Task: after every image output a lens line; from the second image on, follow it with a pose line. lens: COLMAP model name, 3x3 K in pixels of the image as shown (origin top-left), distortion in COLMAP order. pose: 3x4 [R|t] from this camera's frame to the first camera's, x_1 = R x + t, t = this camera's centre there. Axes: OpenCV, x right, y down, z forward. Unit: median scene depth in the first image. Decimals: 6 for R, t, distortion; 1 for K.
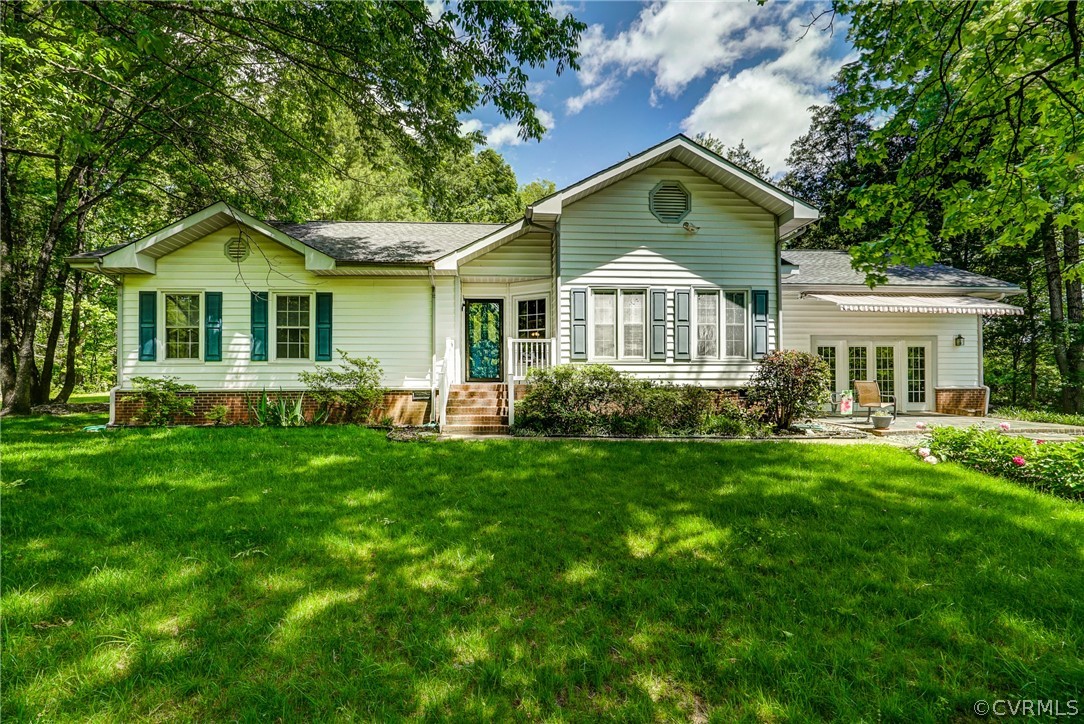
lens RADIAL K [[501.3, 0, 530.9], [0, 501.3, 387.0], [0, 0, 1]] dist [-0.005020, -0.000250]
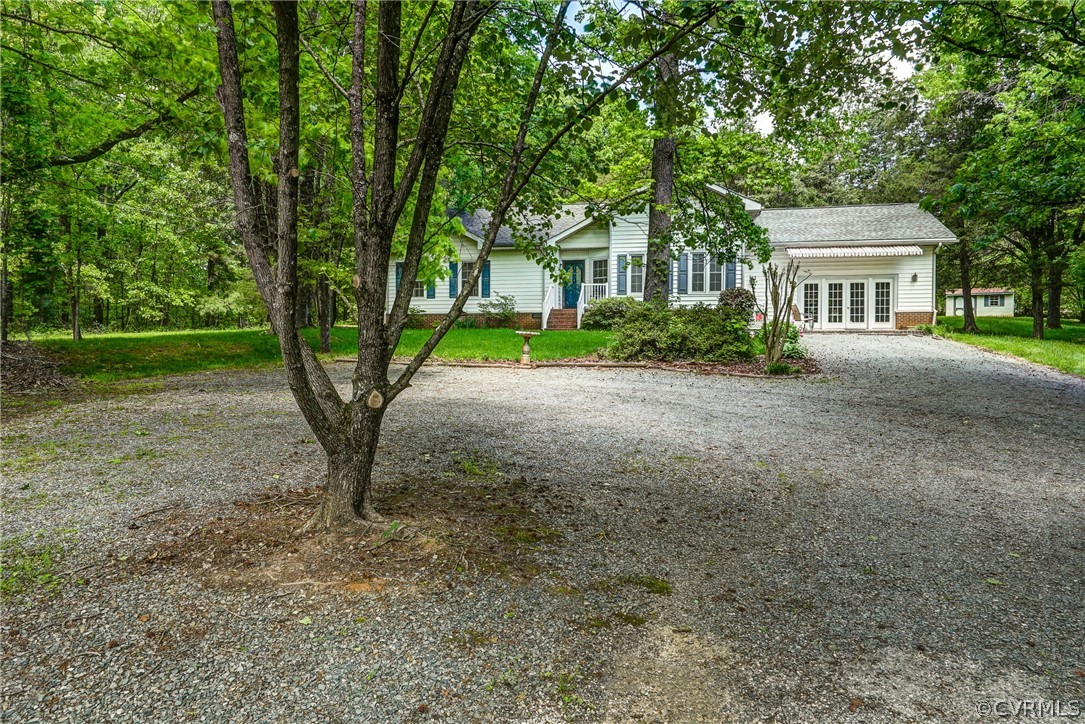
lens RADIAL K [[659.5, 0, 542.5], [0, 659.5, 362.0], [0, 0, 1]] dist [0.025203, -0.000072]
pose [[0.966696, 0.011358, -0.255674, 0.416481], [-0.002872, 0.999433, 0.033543, 0.104517], [0.255910, -0.031692, 0.966181, -1.316969]]
